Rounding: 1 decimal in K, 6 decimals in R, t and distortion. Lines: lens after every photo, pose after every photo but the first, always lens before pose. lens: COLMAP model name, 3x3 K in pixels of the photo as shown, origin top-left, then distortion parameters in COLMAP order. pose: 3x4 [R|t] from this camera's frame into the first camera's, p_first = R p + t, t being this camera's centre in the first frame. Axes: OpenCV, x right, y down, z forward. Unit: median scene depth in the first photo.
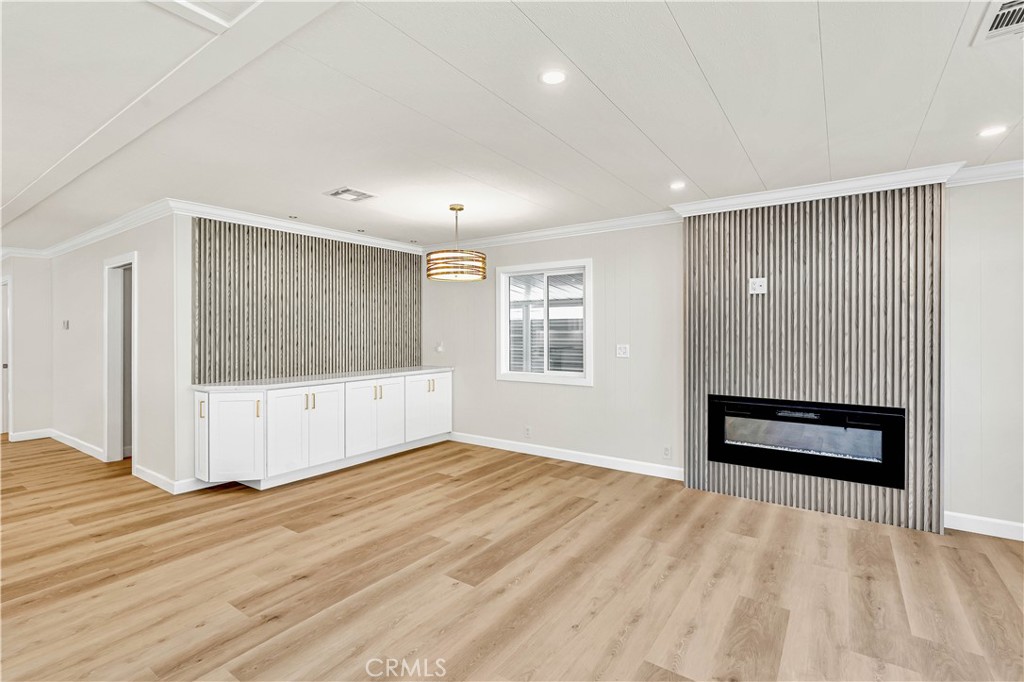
lens RADIAL K [[468.4, 0, 511.3], [0, 468.4, 331.0], [0, 0, 1]] dist [-0.006775, 0.000263]
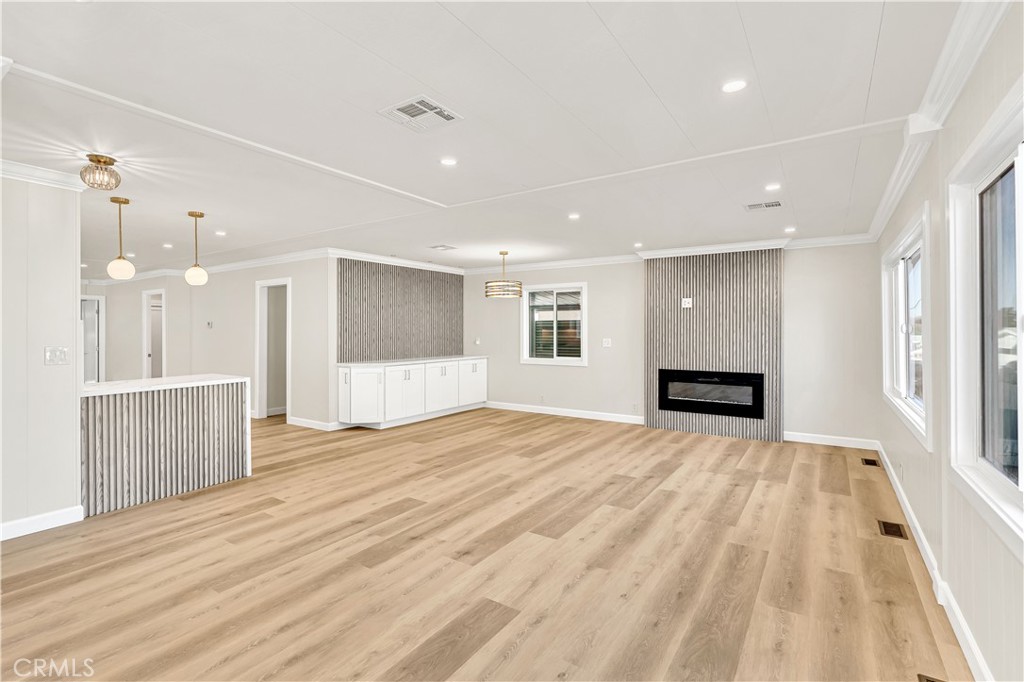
lens RADIAL K [[468.4, 0, 511.3], [0, 468.4, 331.0], [0, 0, 1]] dist [-0.006775, 0.000263]
pose [[0.999663, 0.001513, 0.025922, -0.132550], [-0.001553, 0.999998, 0.001503, 0.001893], [-0.025920, -0.001543, 0.999663, -0.610903]]
